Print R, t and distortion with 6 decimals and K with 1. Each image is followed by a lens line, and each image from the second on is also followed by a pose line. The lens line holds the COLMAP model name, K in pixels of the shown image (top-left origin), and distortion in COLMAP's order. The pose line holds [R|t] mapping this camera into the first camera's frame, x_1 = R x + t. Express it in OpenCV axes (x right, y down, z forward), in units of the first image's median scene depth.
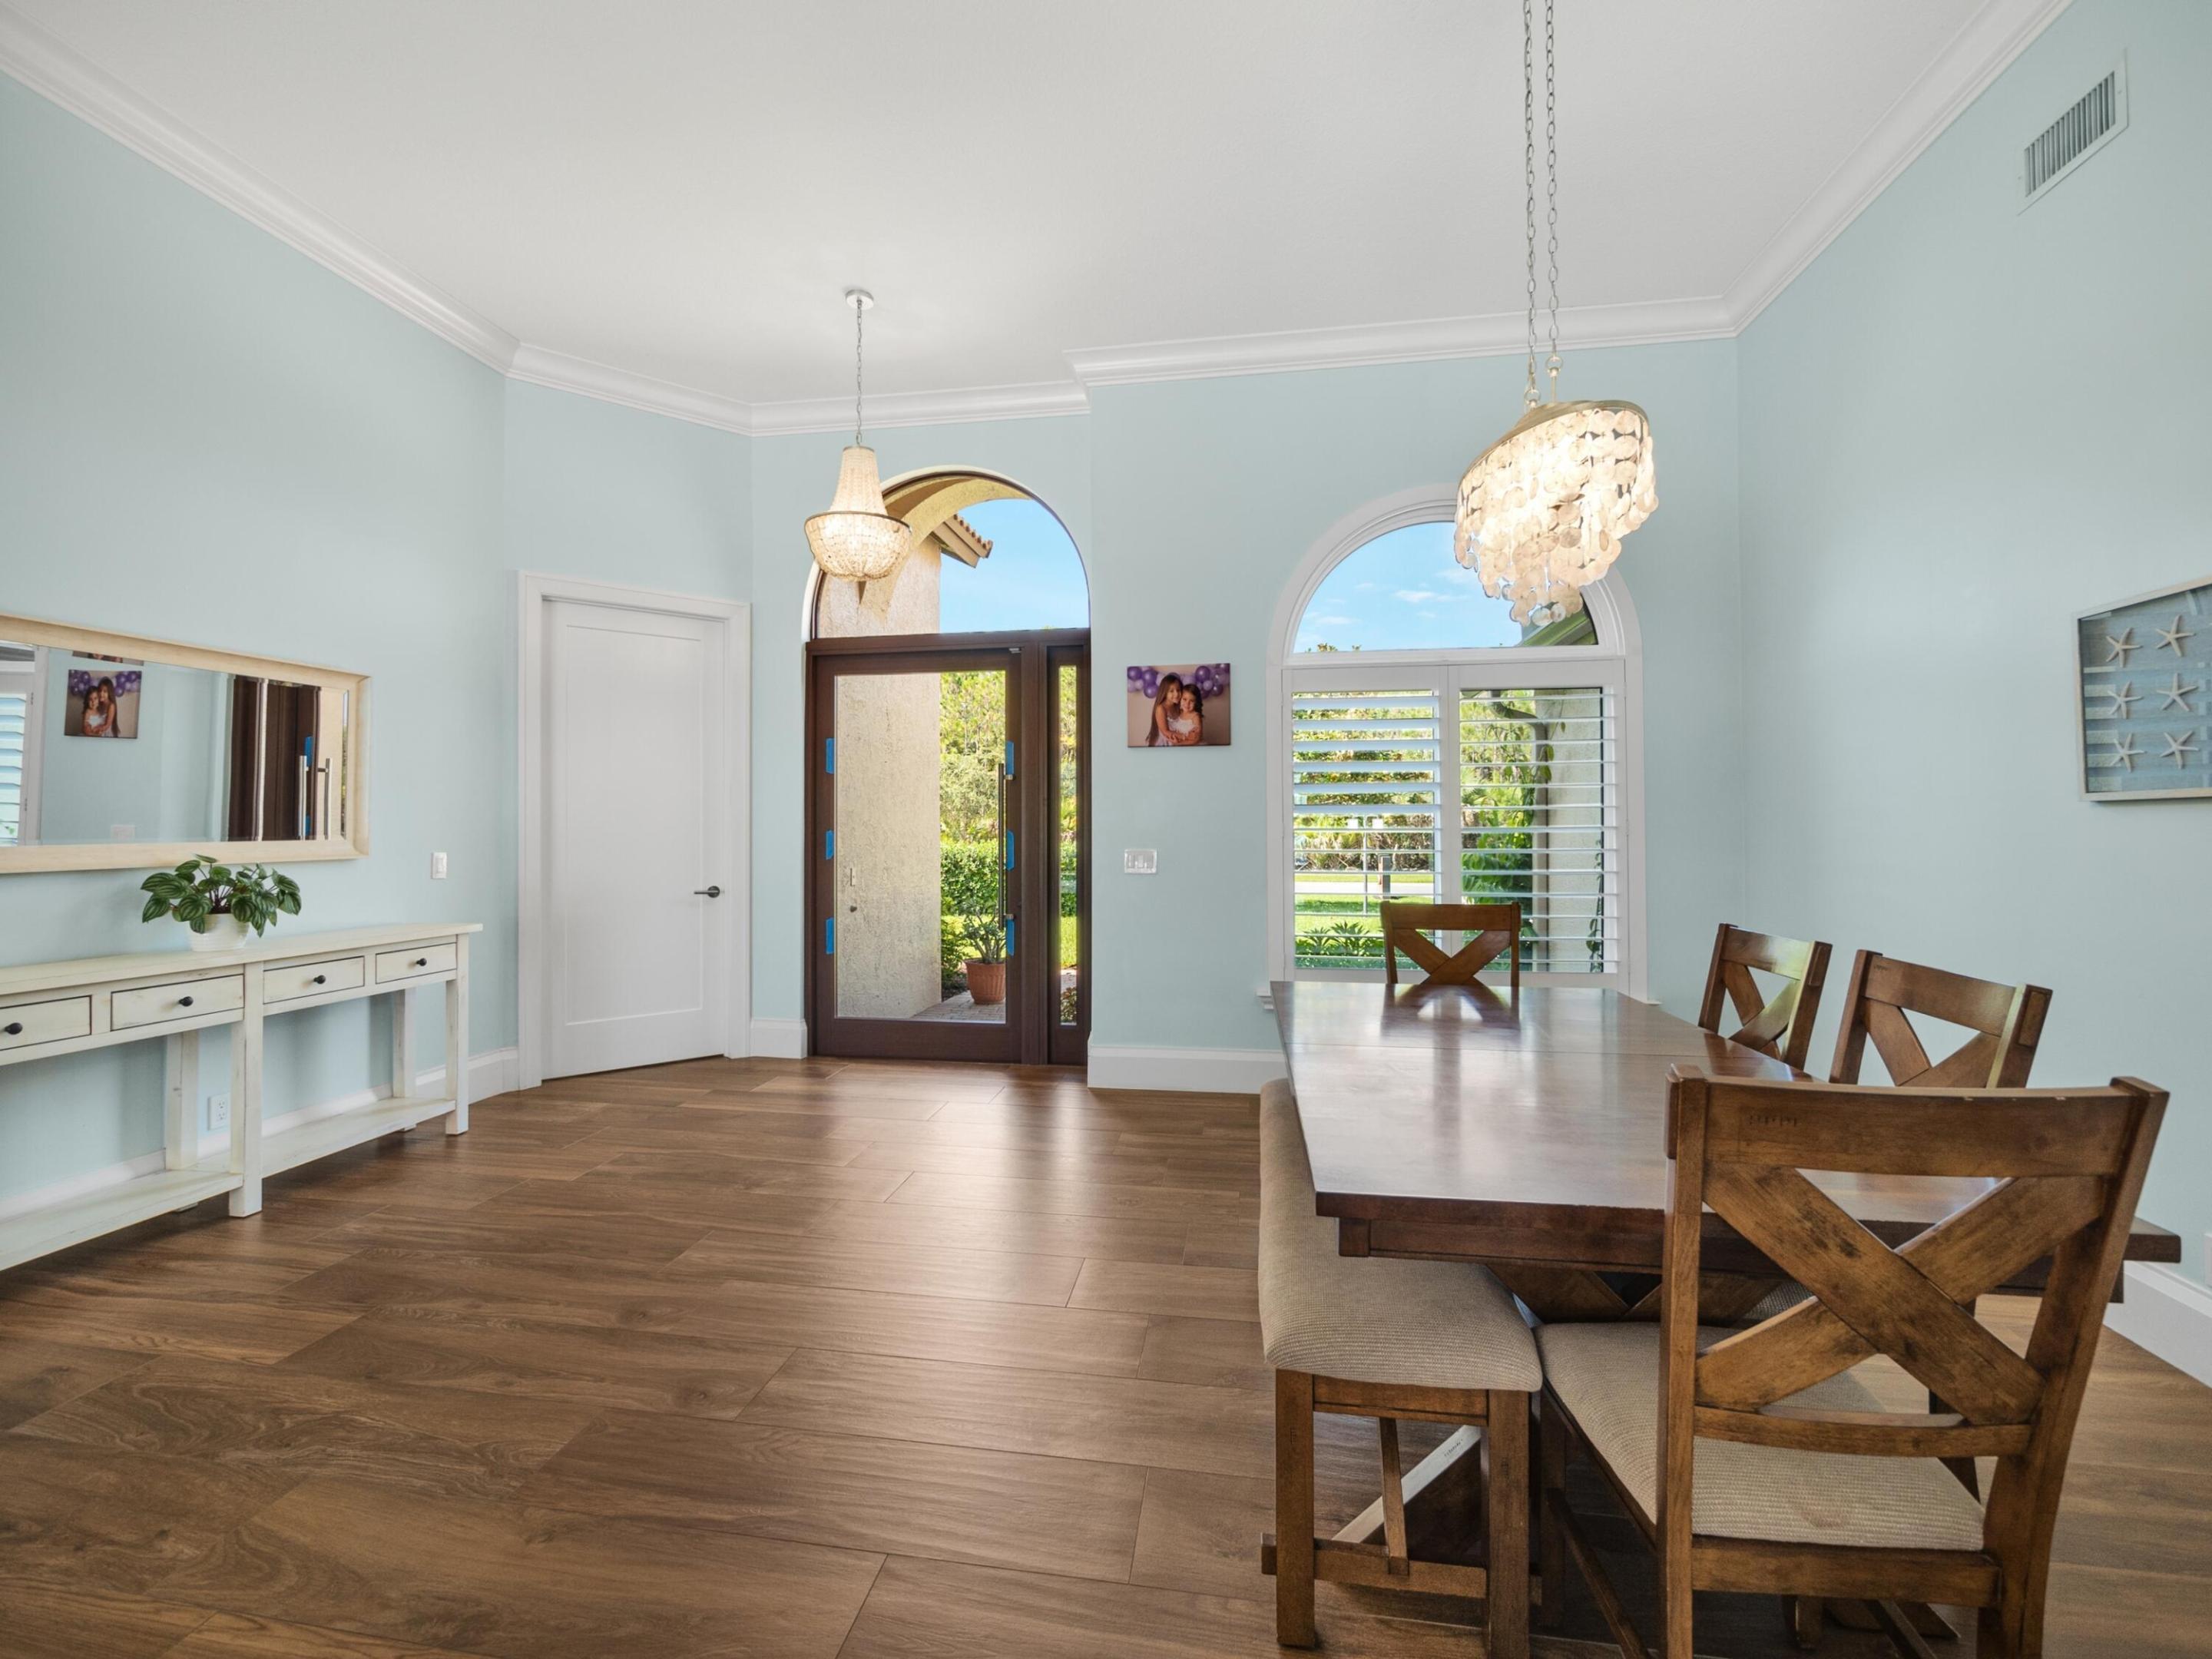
lens RADIAL K [[944.2, 0, 1099.8], [0, 944.2, 814.5], [0, 0, 1]] dist [-0.009328, 0.000880]
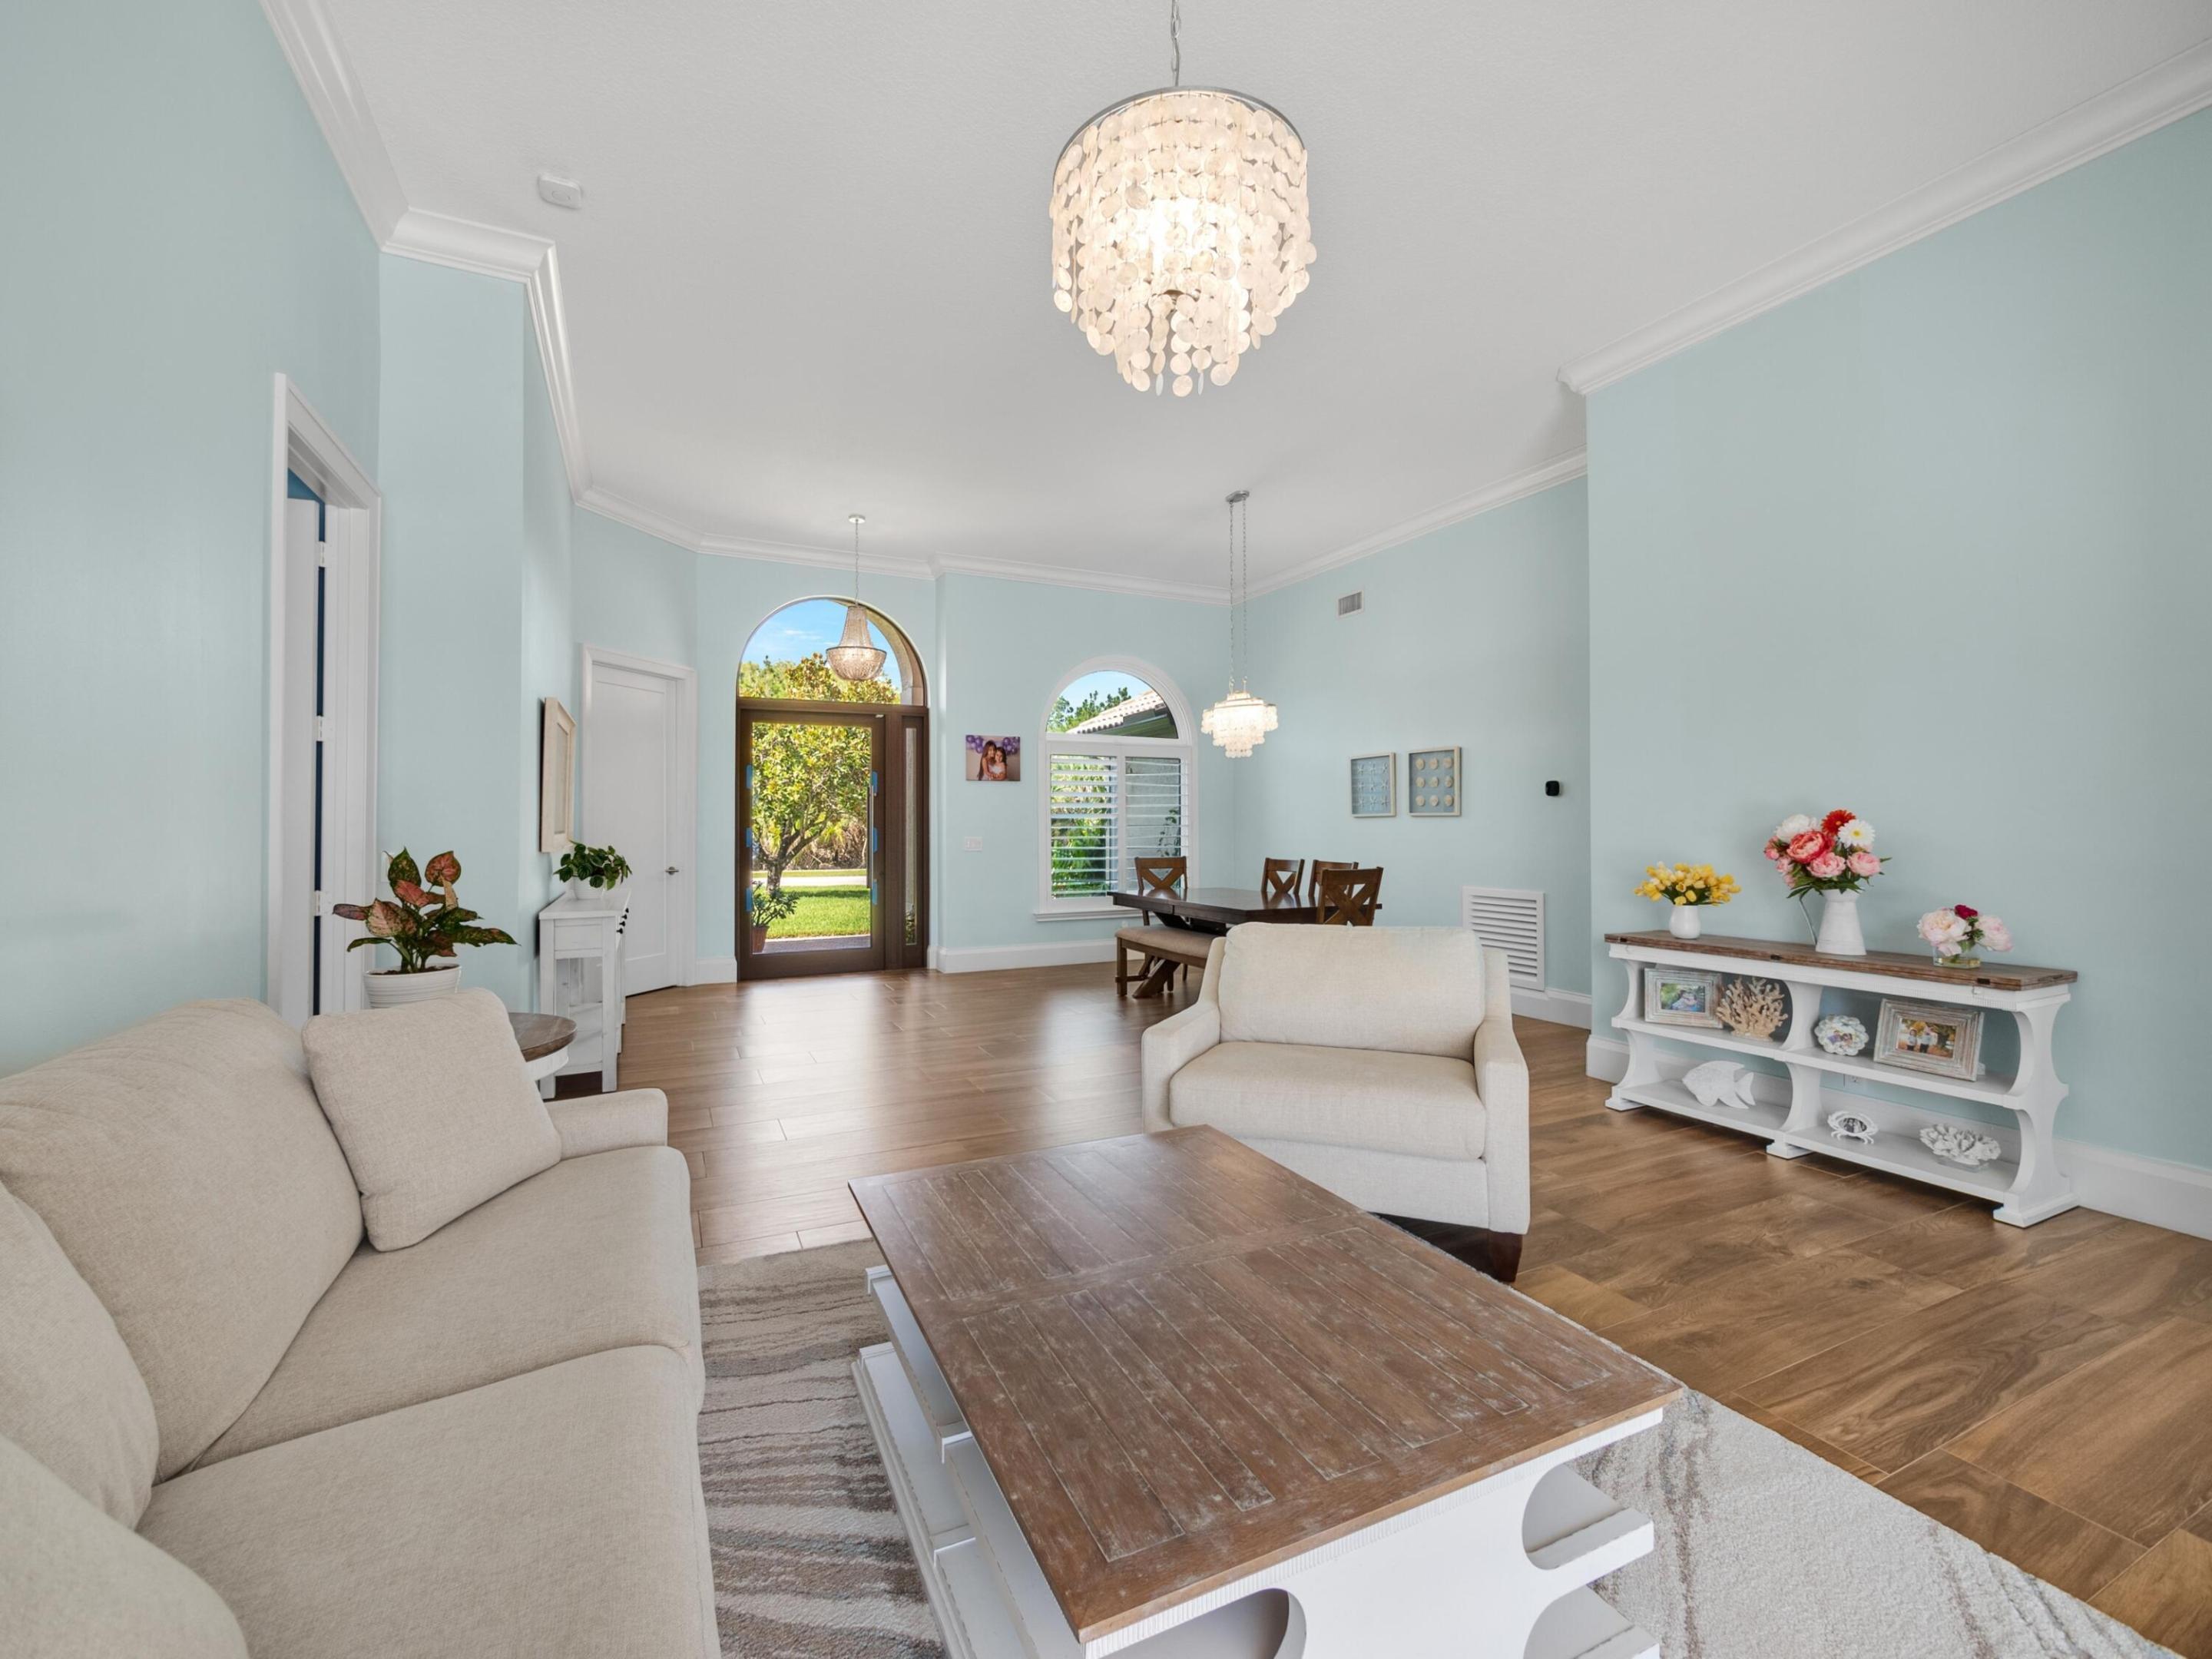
lens RADIAL K [[931.1, 0, 1100.1], [0, 931.1, 802.8], [0, 0, 1]] dist [-0.001463, 0.000147]
pose [[0.822523, 0.013885, 0.568563, -0.767577], [-0.007083, 0.999874, -0.014172, -0.005871], [-0.568688, 0.007630, 0.822518, -0.590531]]
